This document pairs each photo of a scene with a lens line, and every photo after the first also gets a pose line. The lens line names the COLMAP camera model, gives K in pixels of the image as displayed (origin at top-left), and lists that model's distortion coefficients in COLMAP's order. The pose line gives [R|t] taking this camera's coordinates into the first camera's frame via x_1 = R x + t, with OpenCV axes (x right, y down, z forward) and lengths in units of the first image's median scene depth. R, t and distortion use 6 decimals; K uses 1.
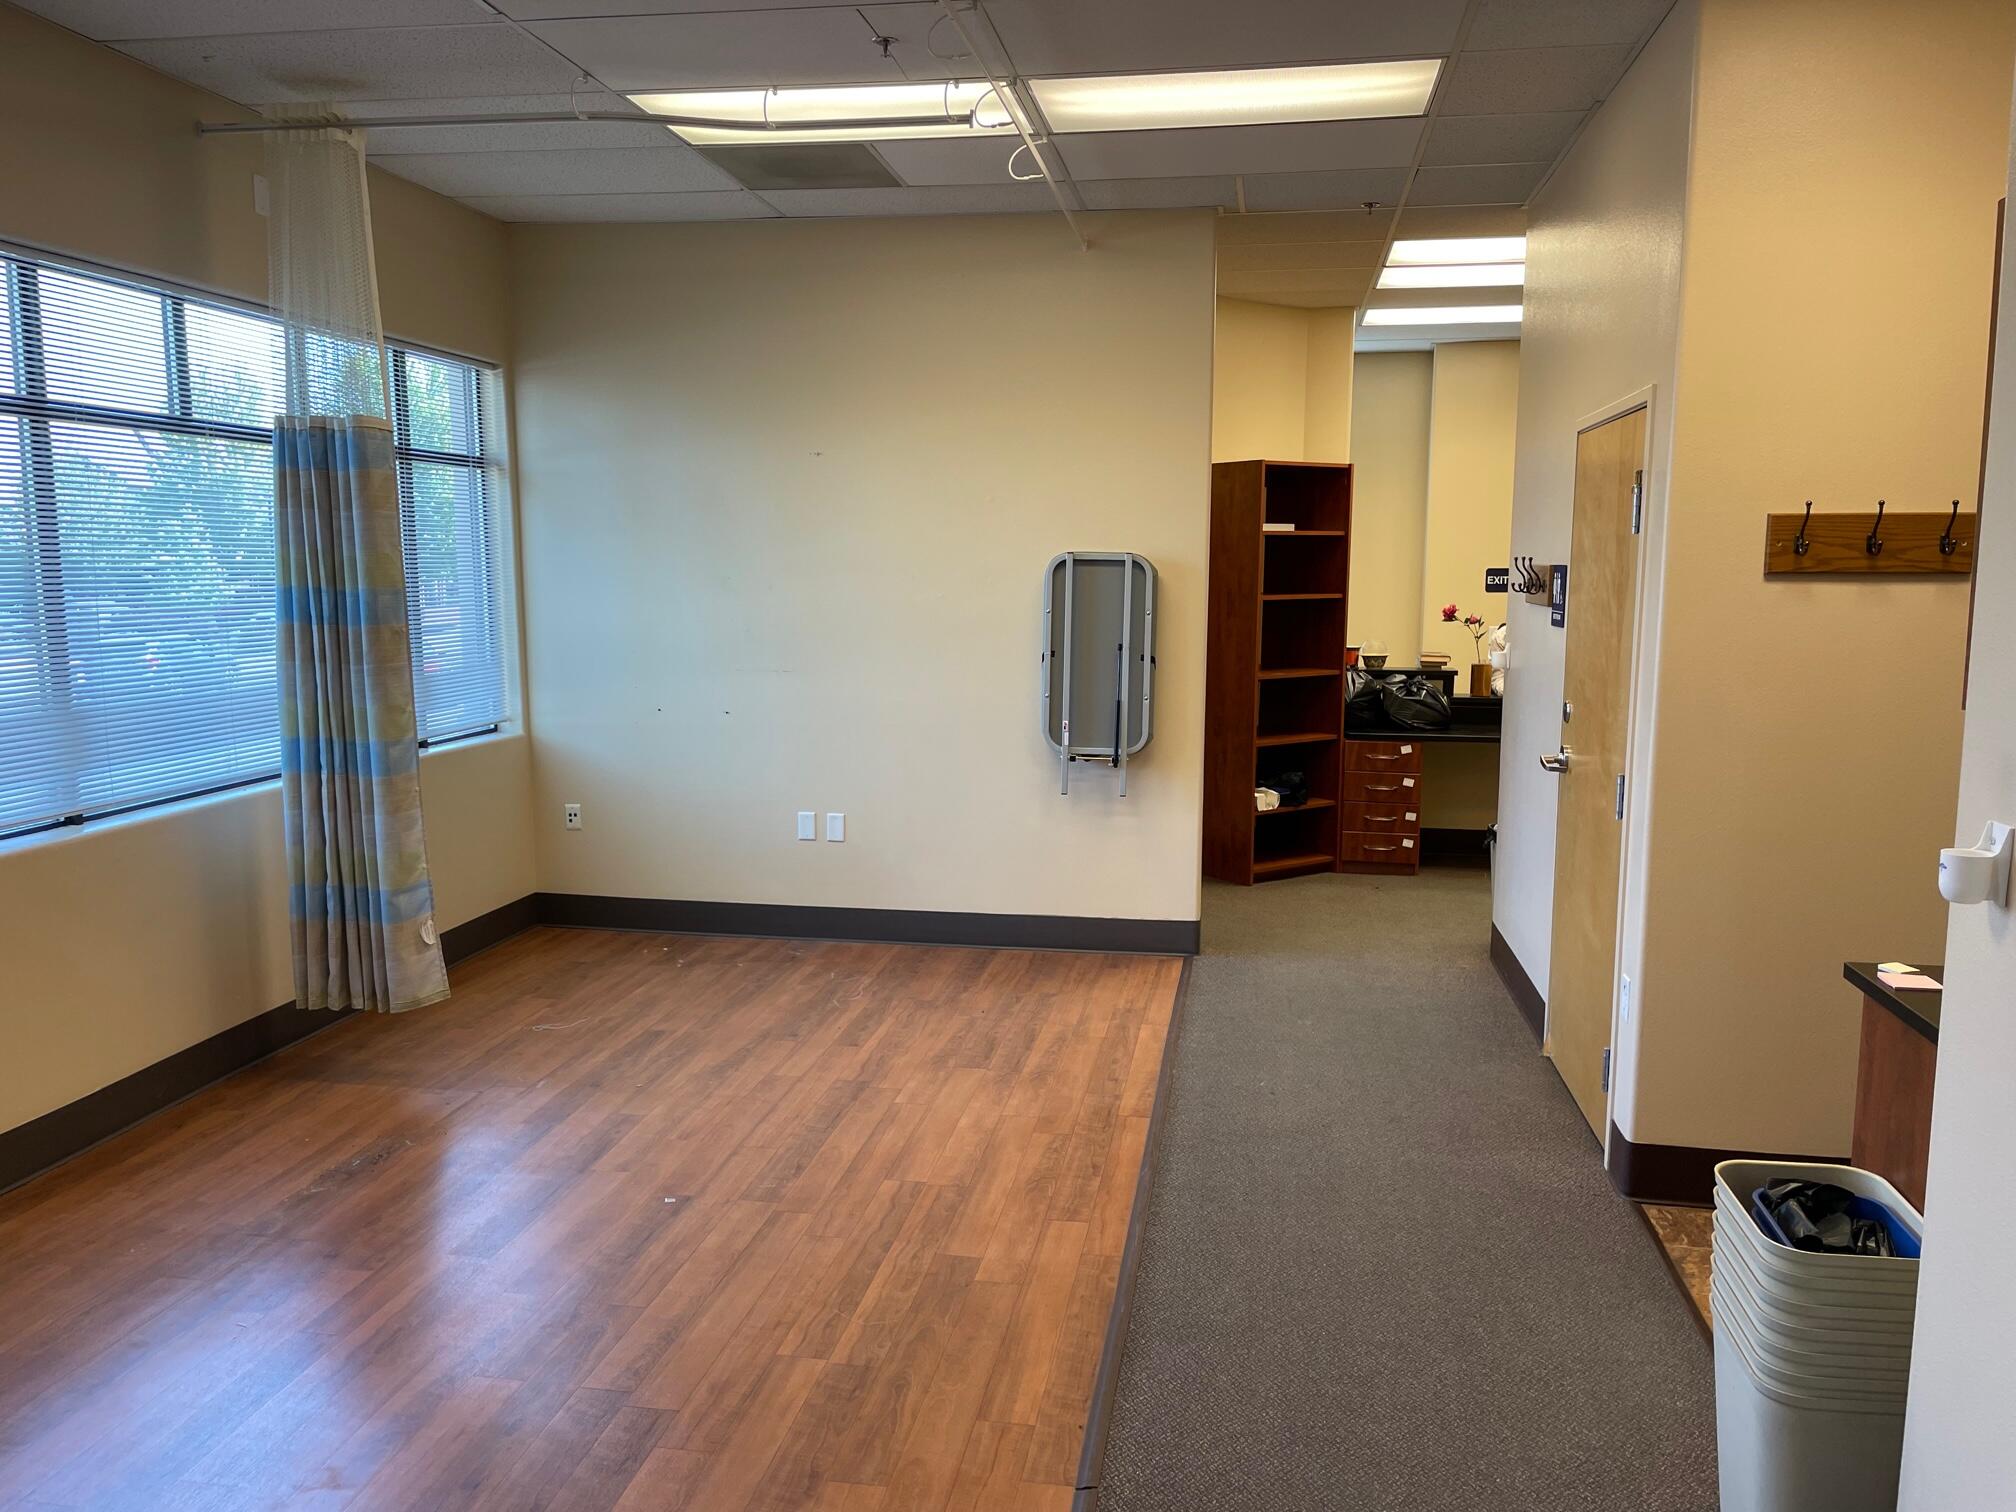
lens RADIAL K [[1517.1, 0, 1008.0], [0, 1517.1, 756.0], [0, 0, 1]] dist [0.049491, -0.003341]
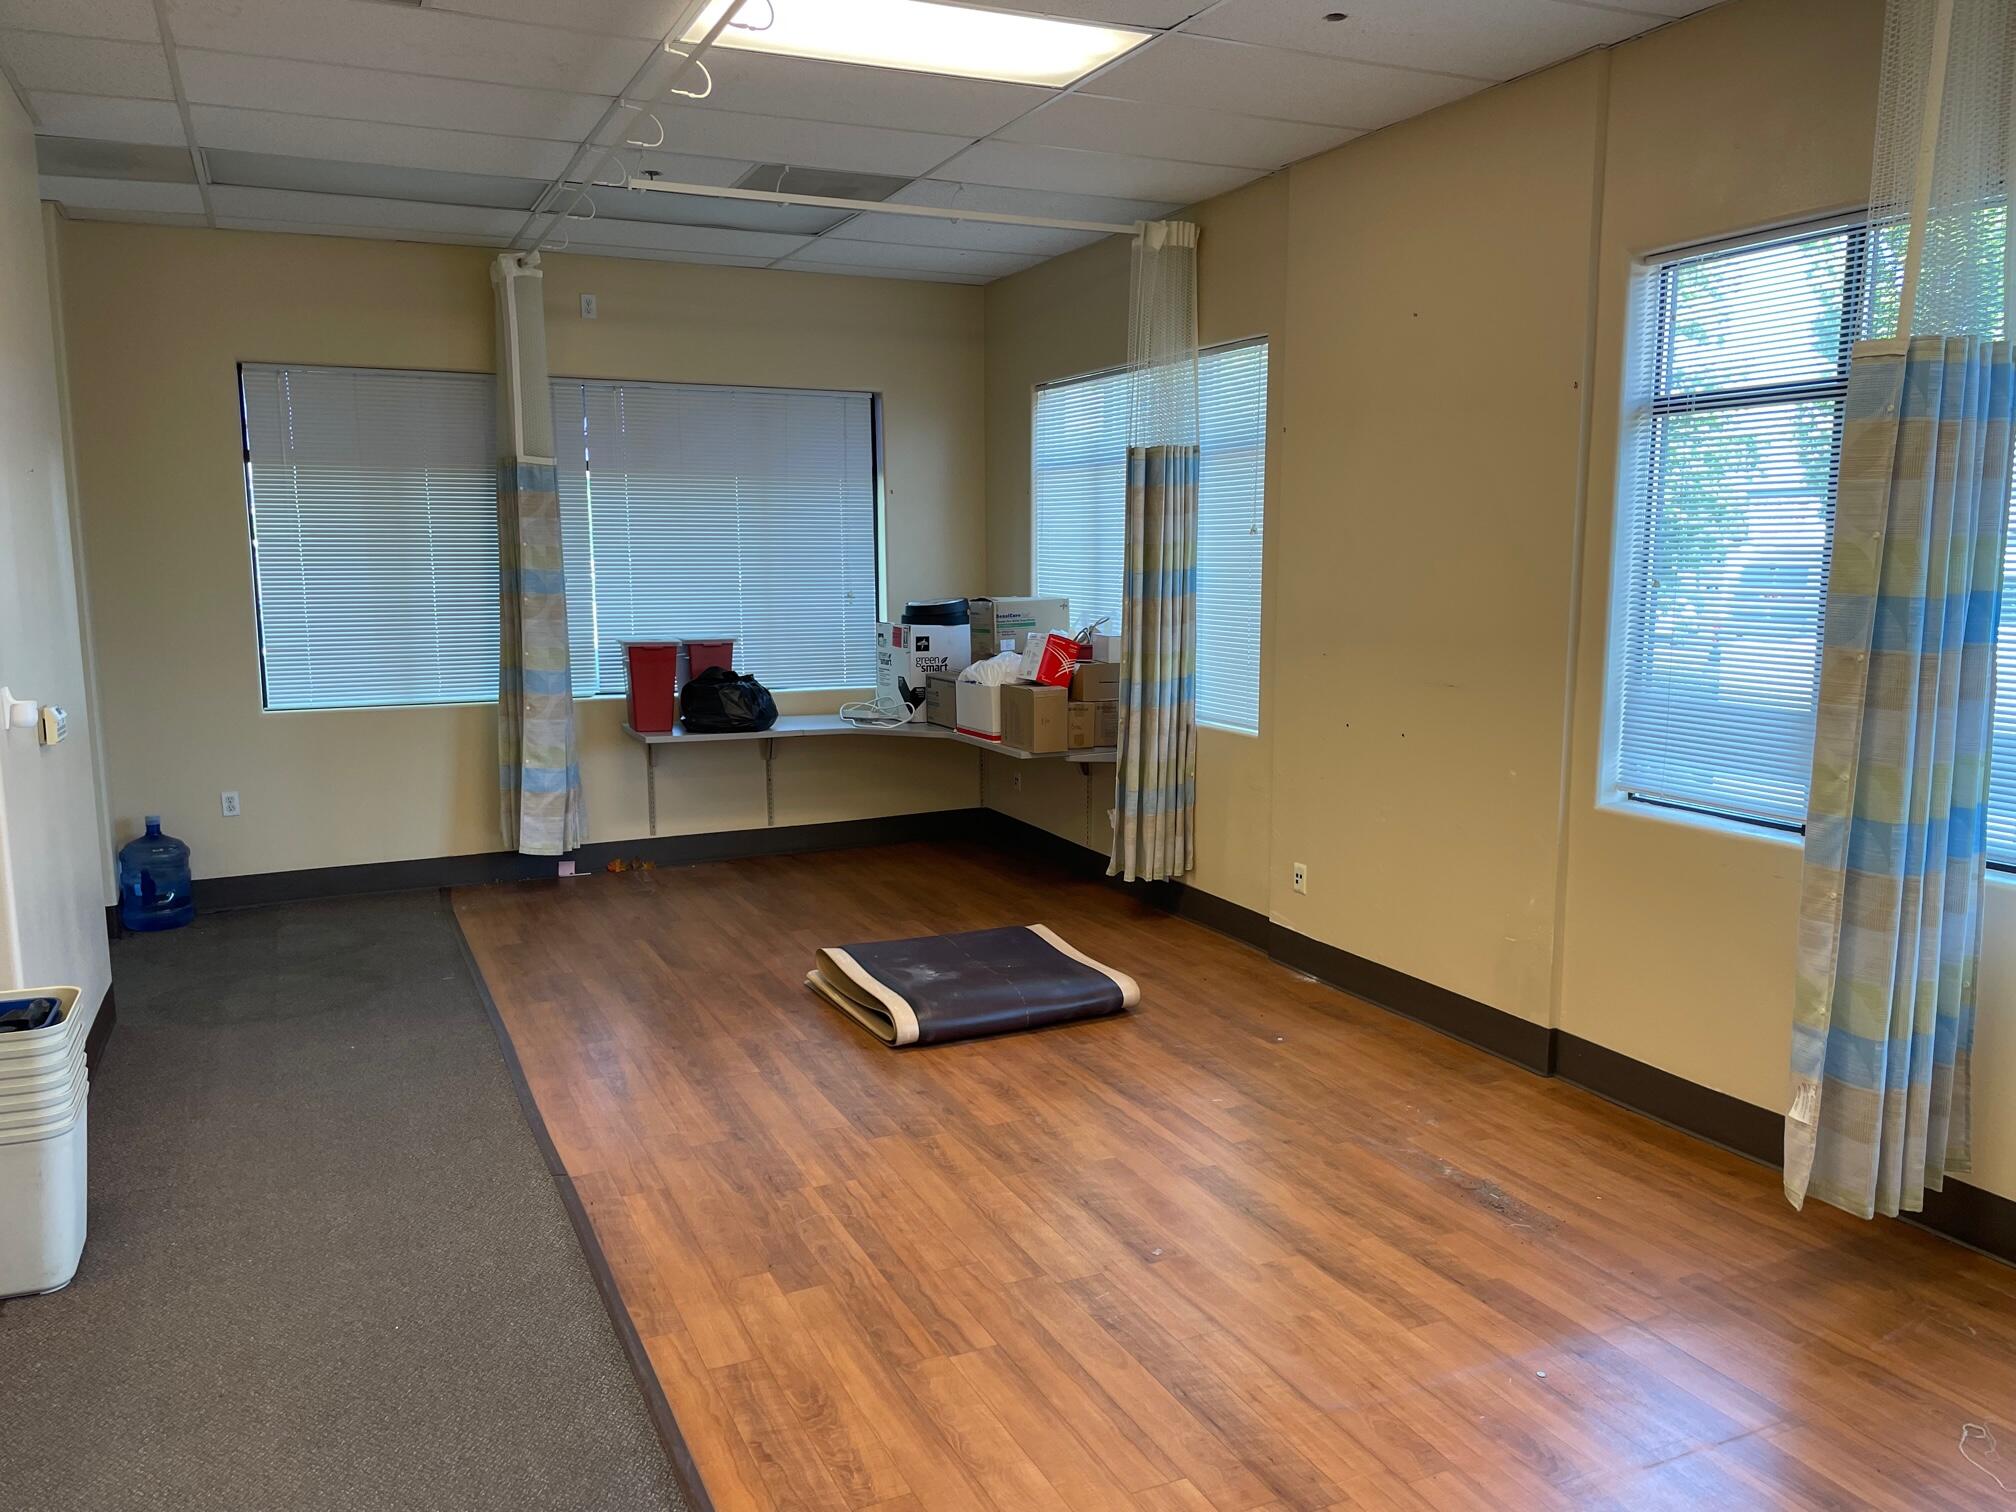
lens RADIAL K [[1517.1, 0, 1008.0], [0, 1517.1, 756.0], [0, 0, 1]] dist [0.049491, -0.003341]
pose [[-0.823789, 0.078245, -0.561470, 0.339049], [-0.071365, 0.968236, 0.239636, -0.206895], [0.562386, 0.237479, -0.792039, 1.589951]]
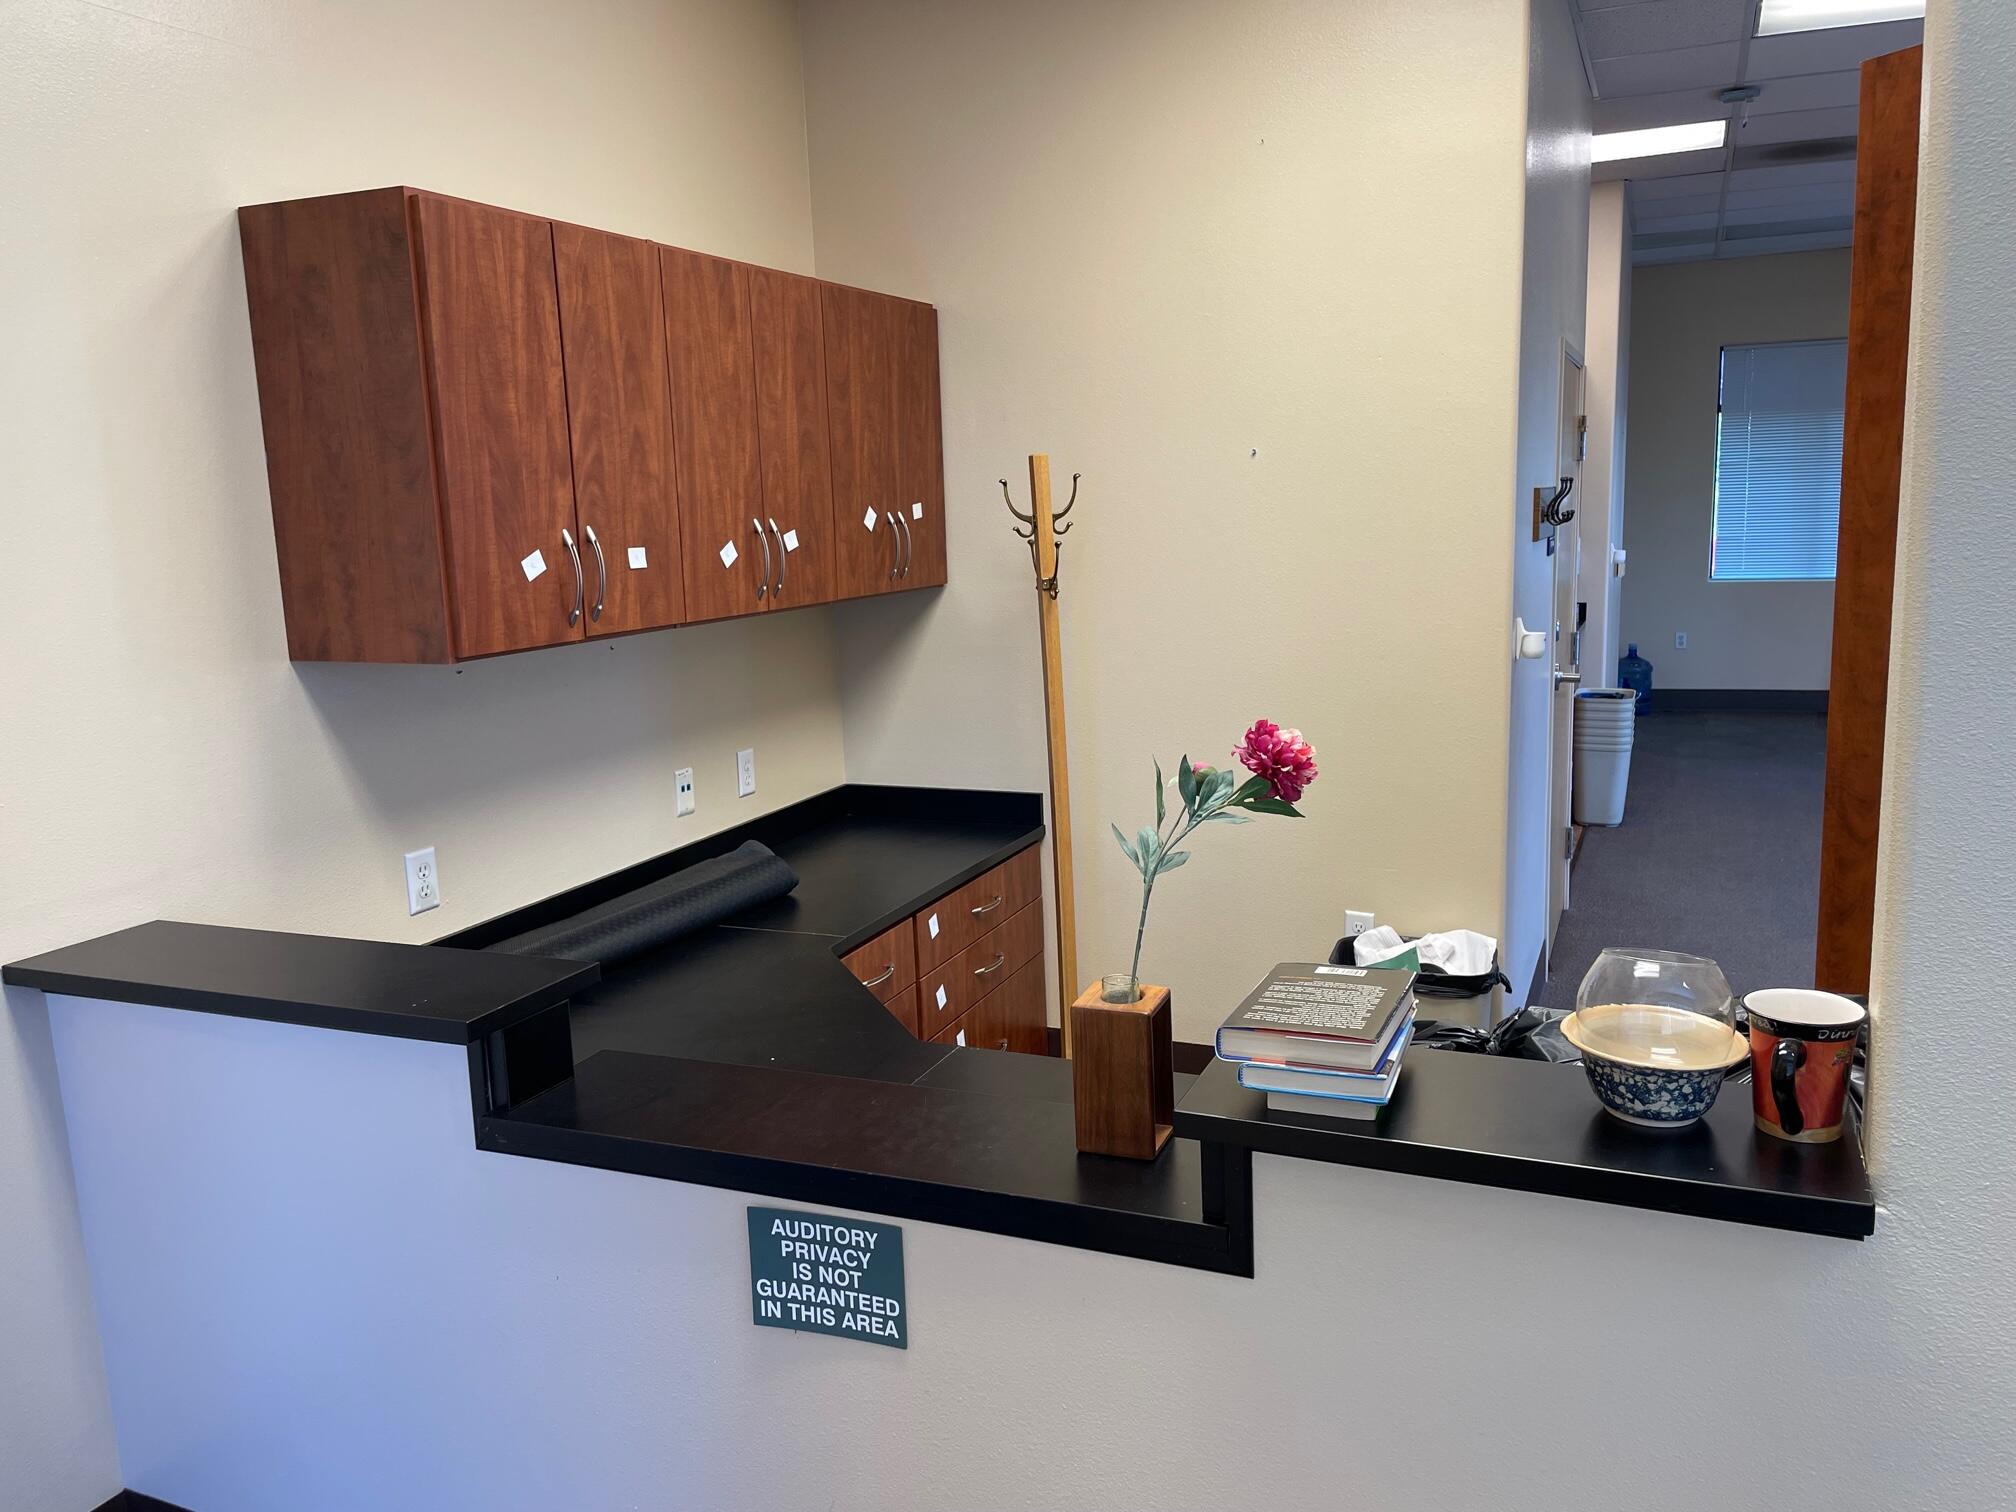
lens RADIAL K [[1603.6, 0, 1008.0], [0, 1603.6, 756.0], [0, 0, 1]] dist [0.046351, -0.001585]
pose [[-0.973544, -0.006440, 0.228407, 0.622979], [0.062337, 0.954200, 0.292604, -0.397376], [-0.219830, 0.299101, -0.928554, 2.800340]]
